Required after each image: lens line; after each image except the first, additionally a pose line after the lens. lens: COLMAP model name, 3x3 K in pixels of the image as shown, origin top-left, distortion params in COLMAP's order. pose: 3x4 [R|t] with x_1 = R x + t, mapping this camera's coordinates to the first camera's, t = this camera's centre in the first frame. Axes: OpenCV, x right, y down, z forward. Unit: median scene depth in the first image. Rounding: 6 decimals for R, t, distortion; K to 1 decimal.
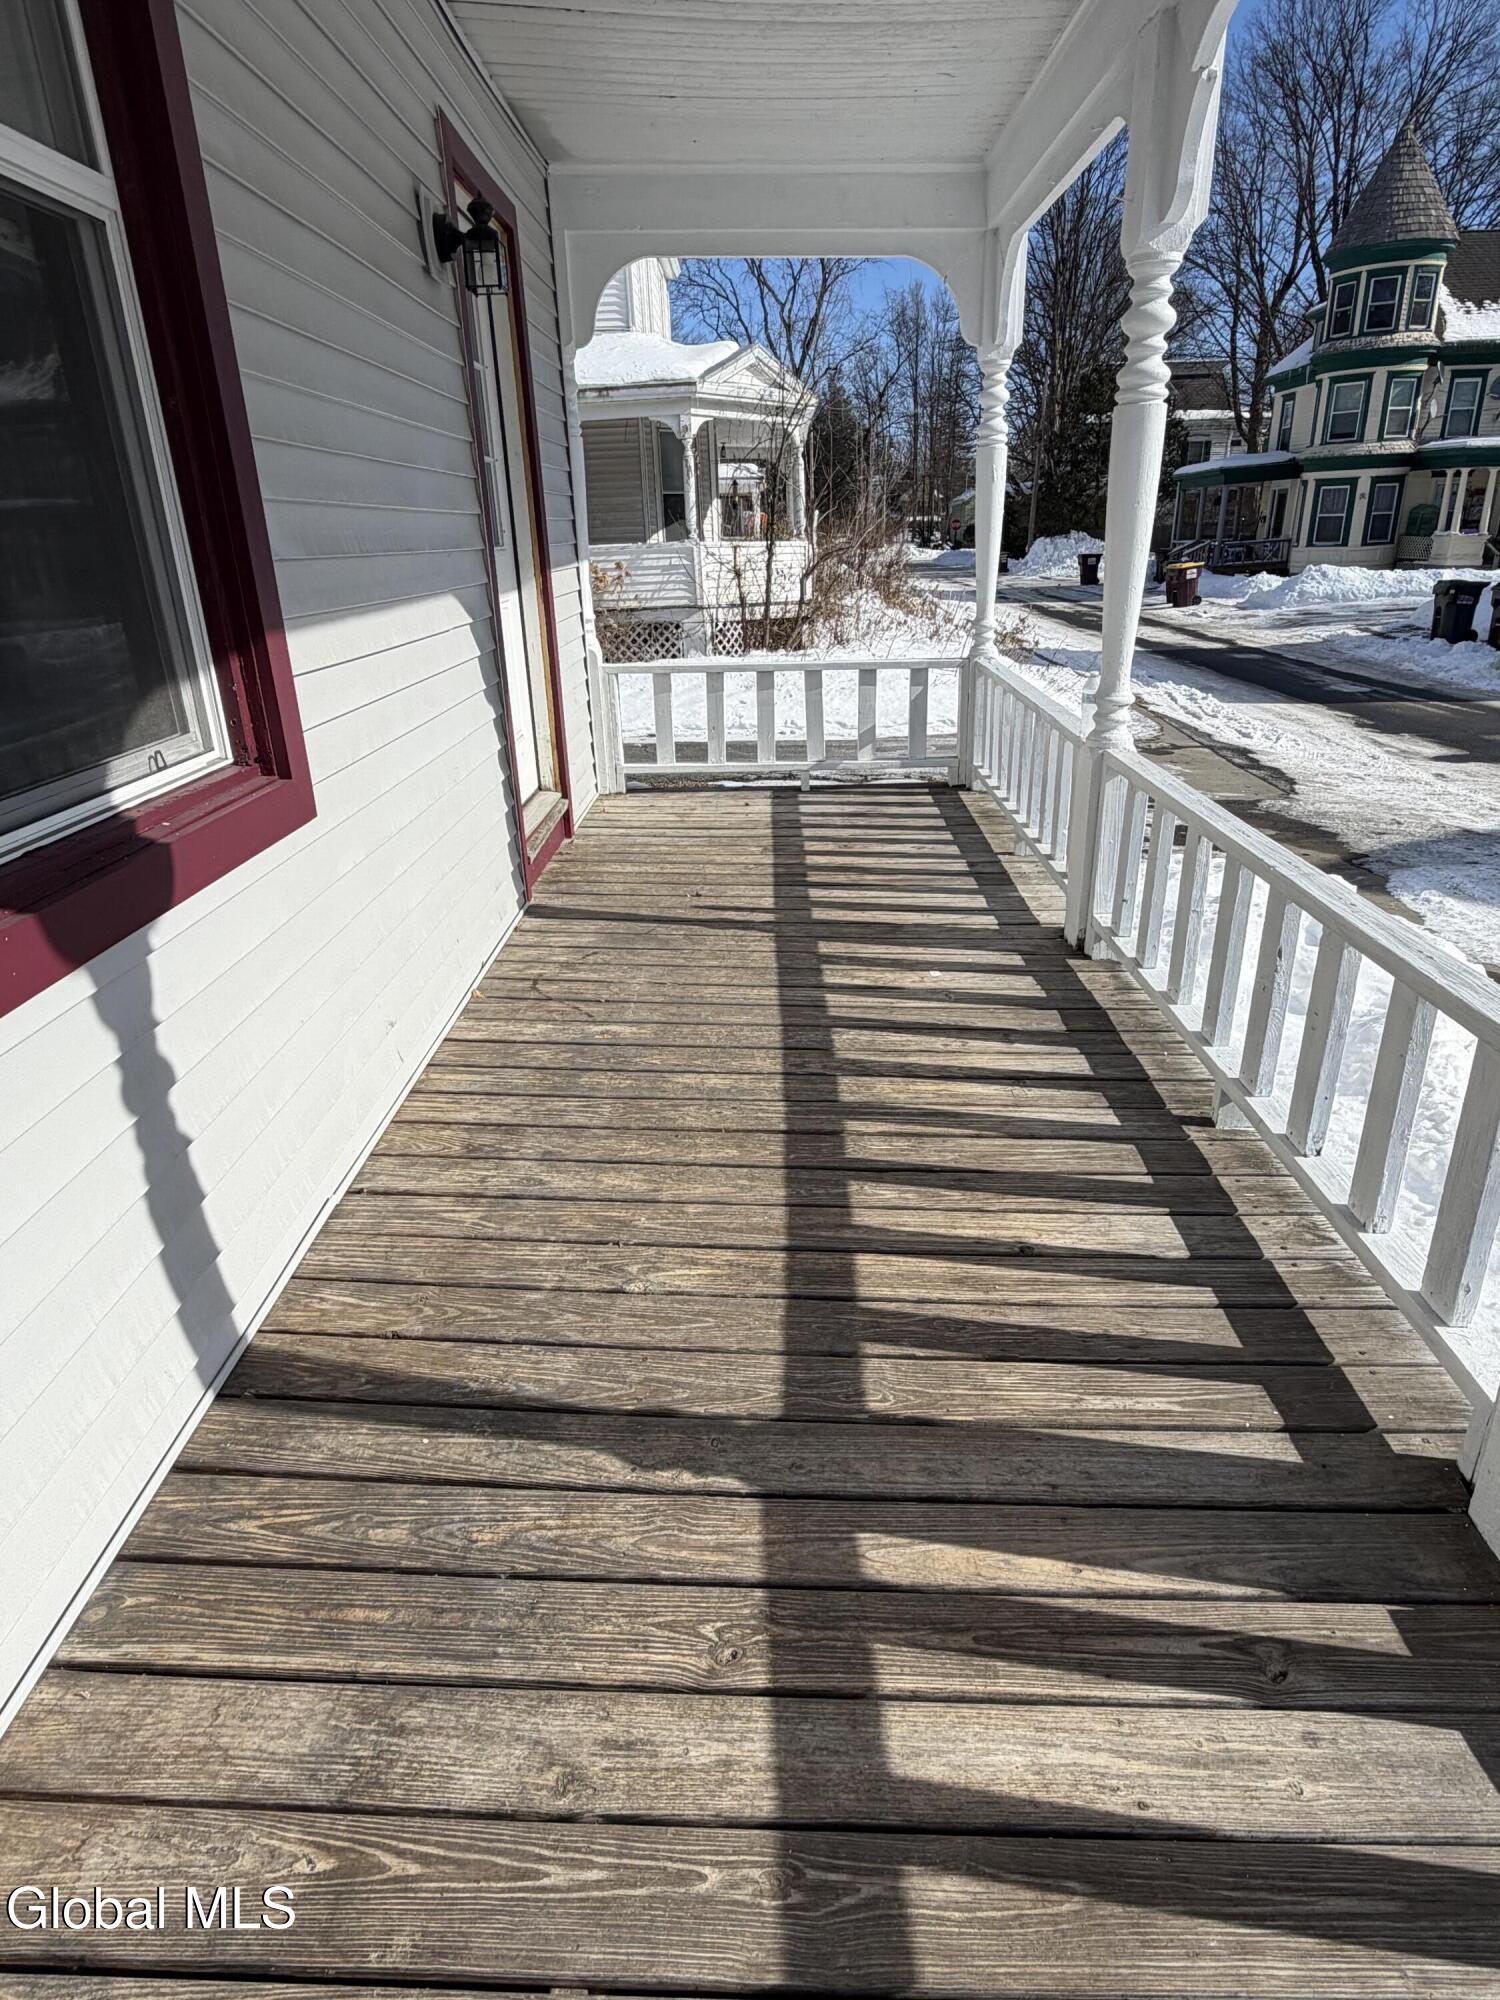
lens RADIAL K [[1136.8, 0, 750.0], [0, 1136.8, 1000.0], [0, 0, 1]] dist [-0.001084, -0.000185]
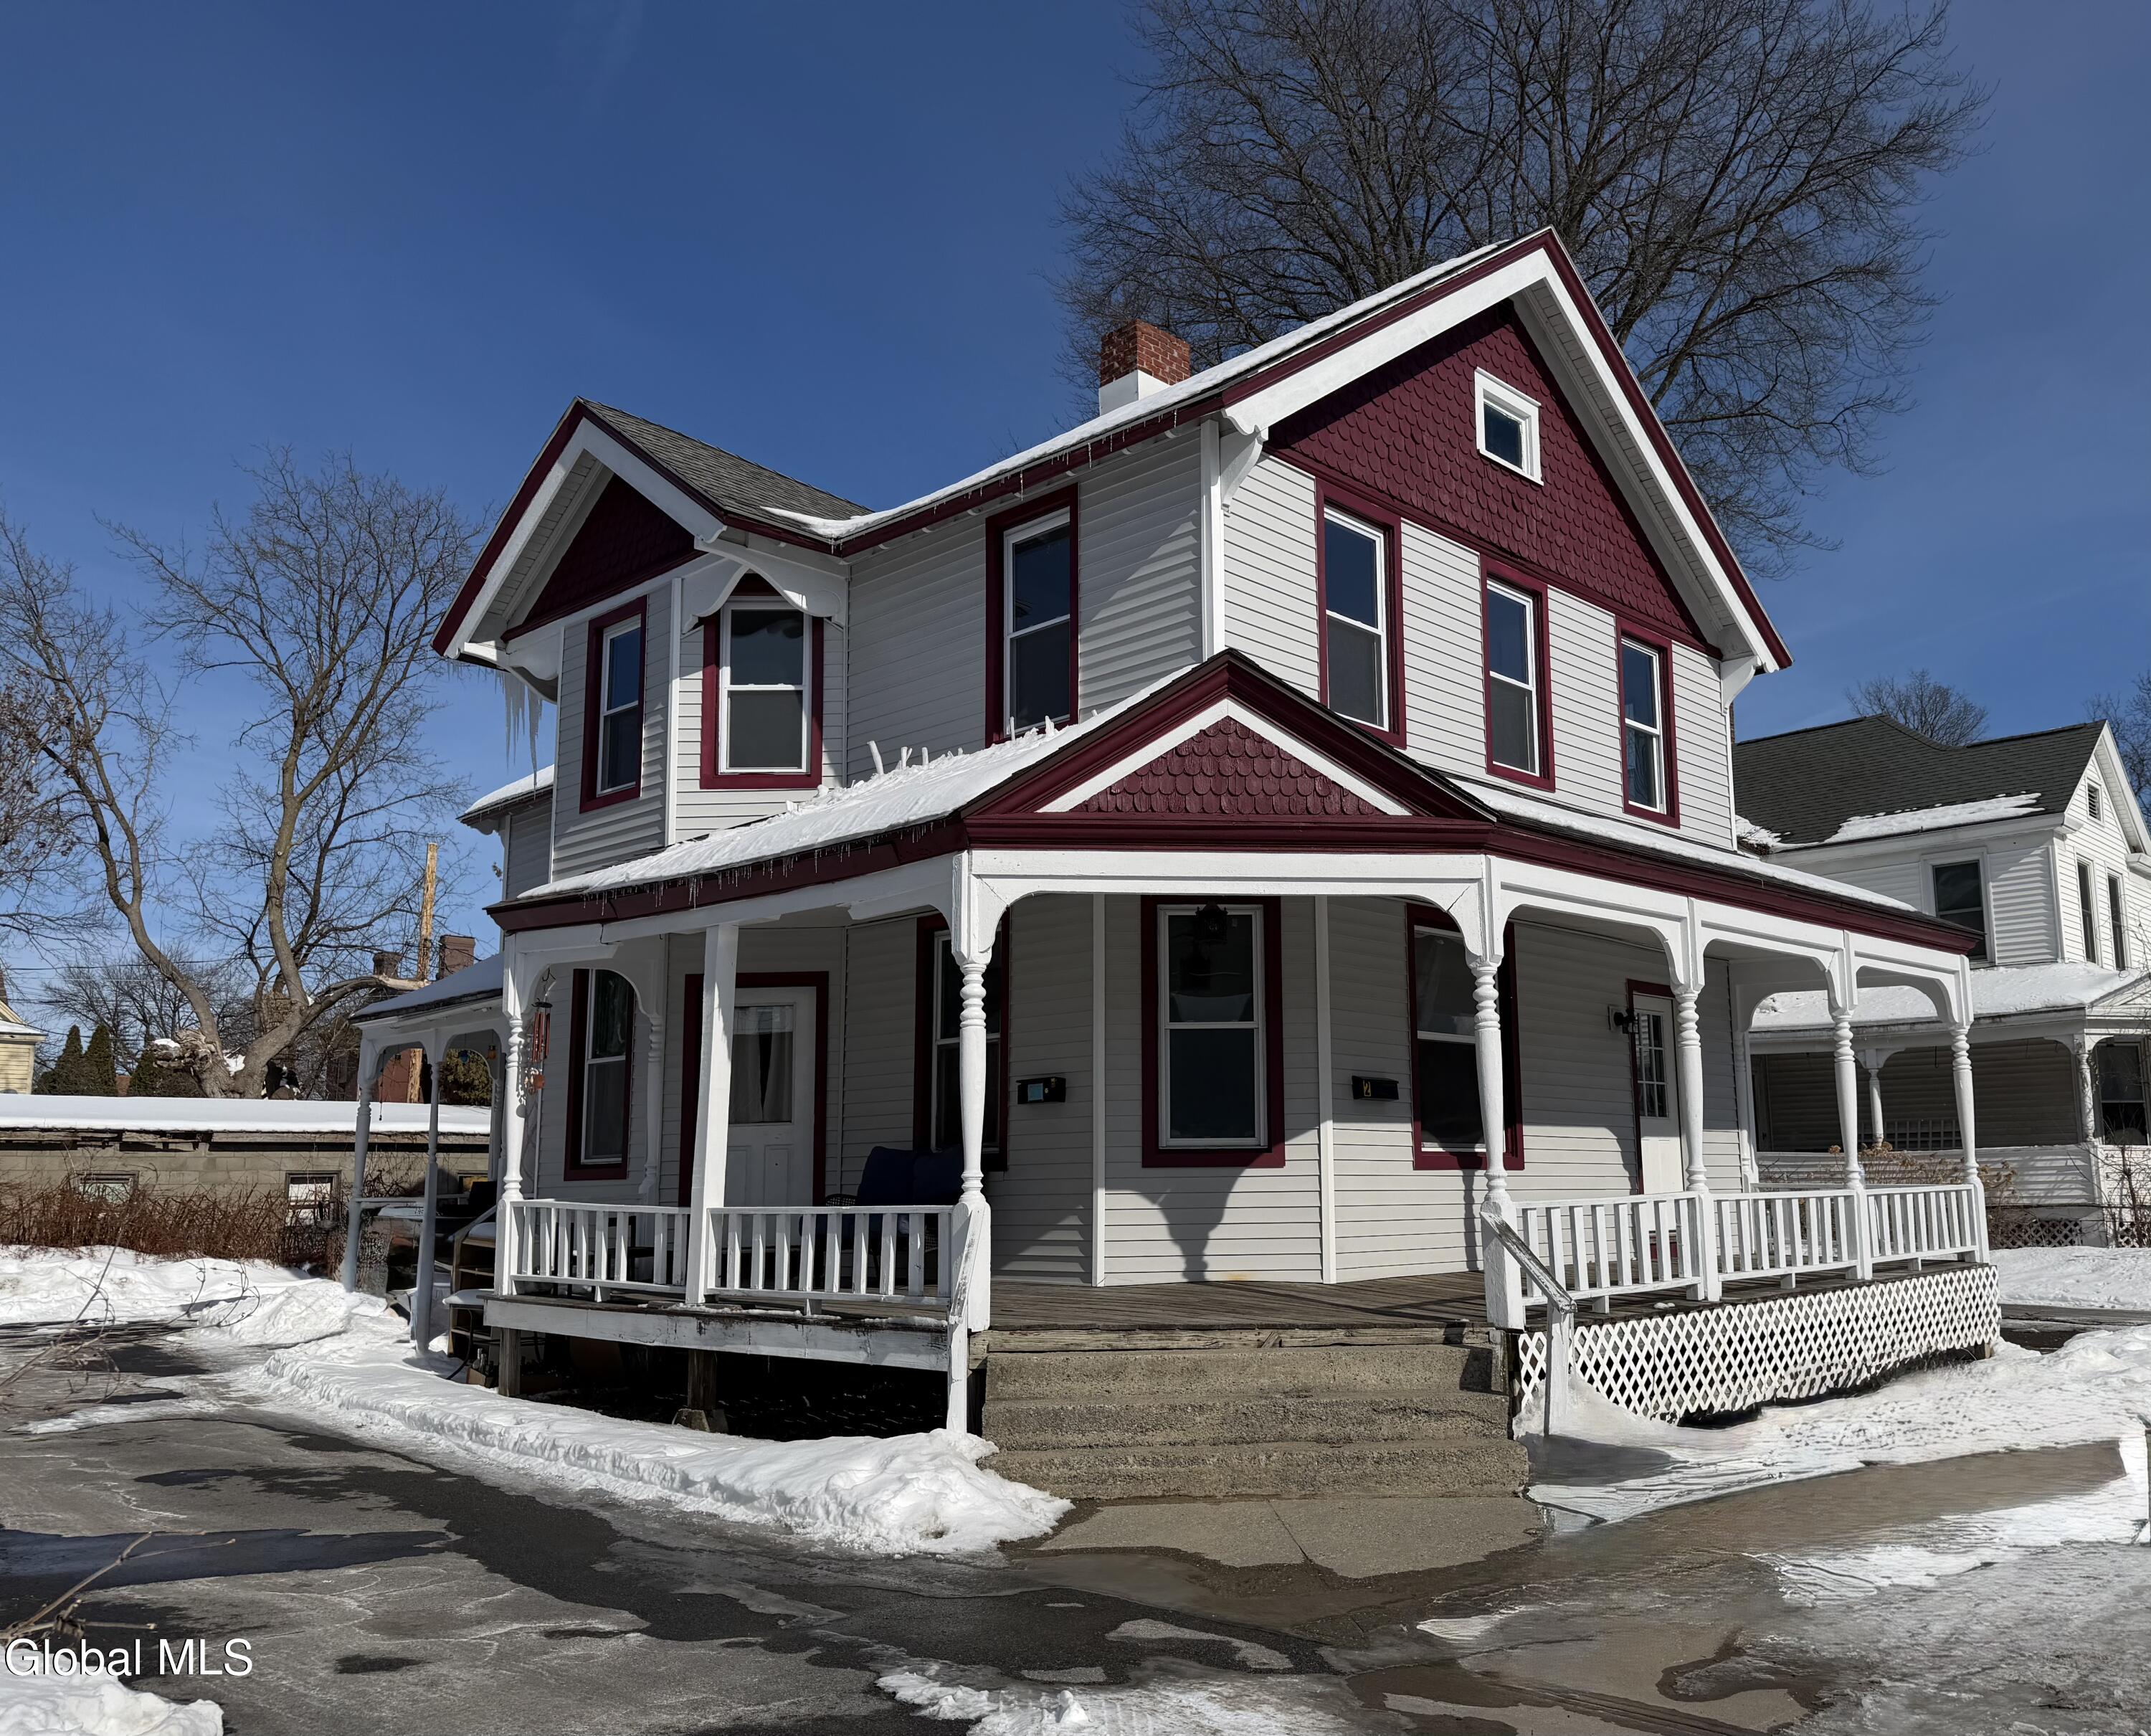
lens RADIAL K [[1724.6, 0, 1227.9], [0, 1724.6, 935.5], [0, 0, 1]] dist [0.169581, -0.355108]
pose [[0.748834, -0.075336, -0.658462, 0.450016], [-0.262297, 0.878712, -0.398831, 0.280843], [0.608645, 0.471370, 0.638249, -0.602684]]
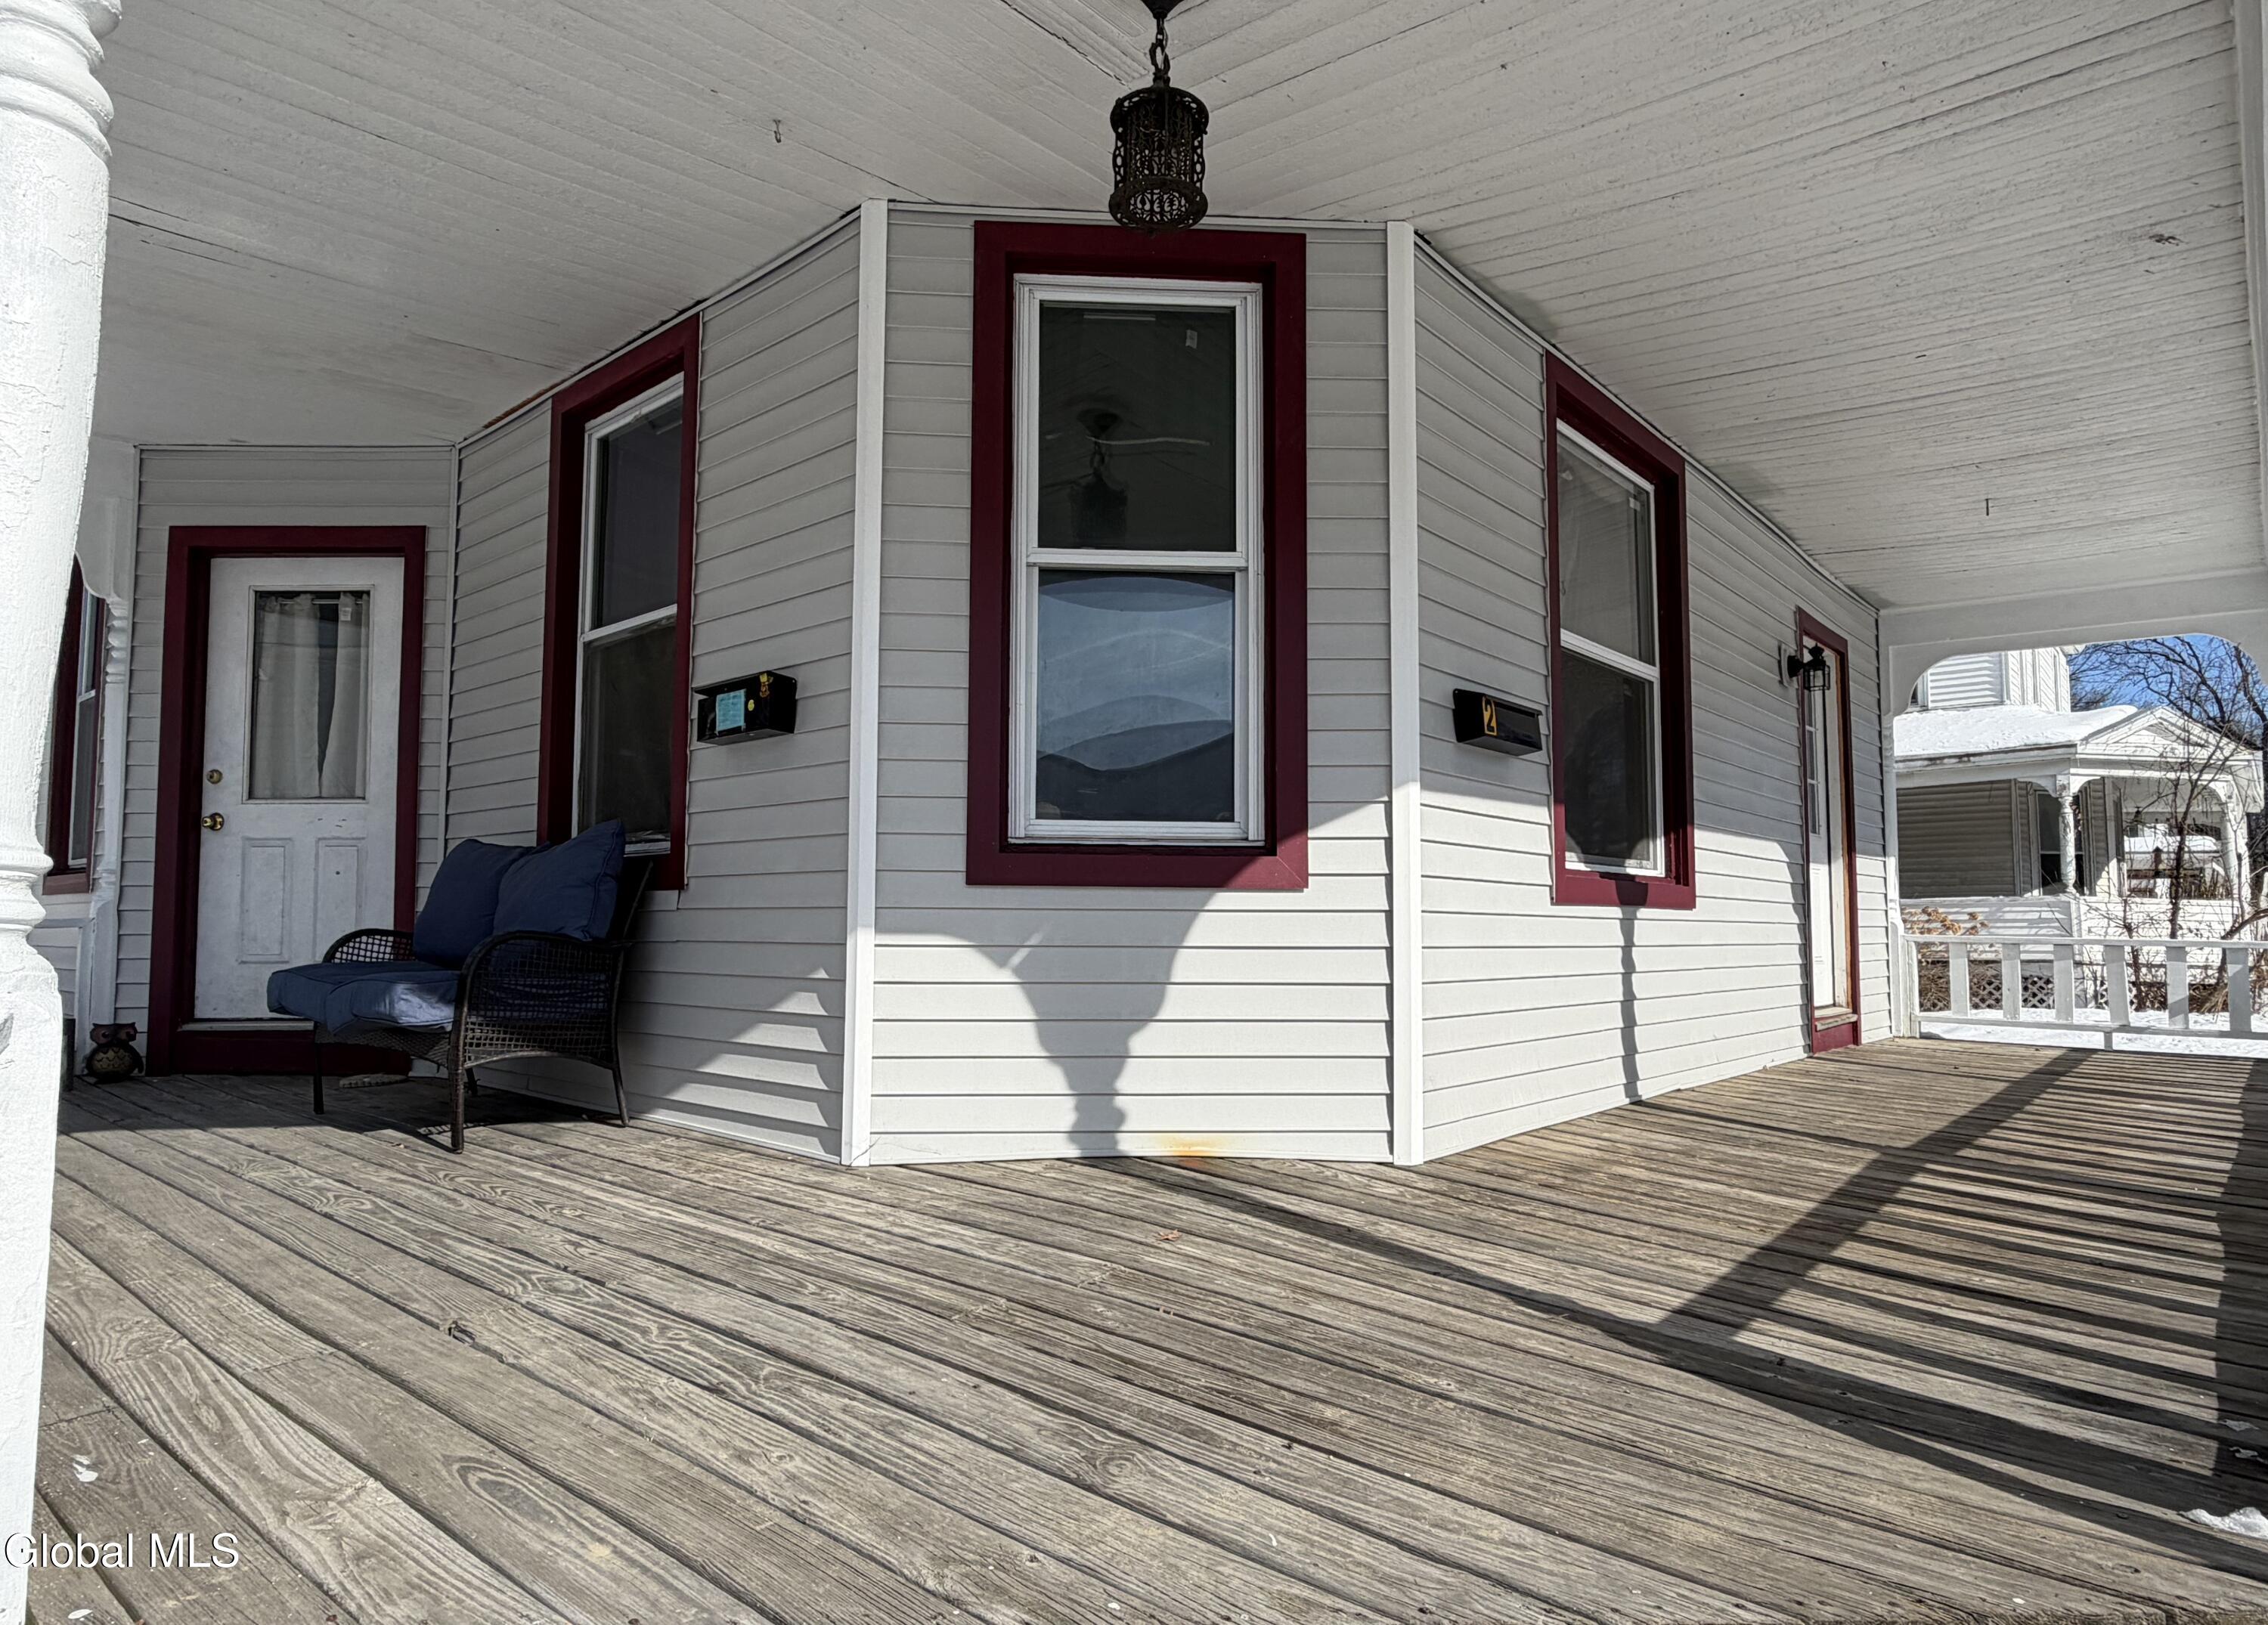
lens RADIAL K [[1299.6, 0, 1123.7], [0, 1299.6, 849.9], [0, 0, 1]] dist [0.002440, 0.000440]
pose [[0.756769, -0.007191, -0.653643, 0.063504], [-0.274343, 0.904119, -0.327573, 0.130825], [0.593327, 0.427219, 0.682237, -0.212821]]
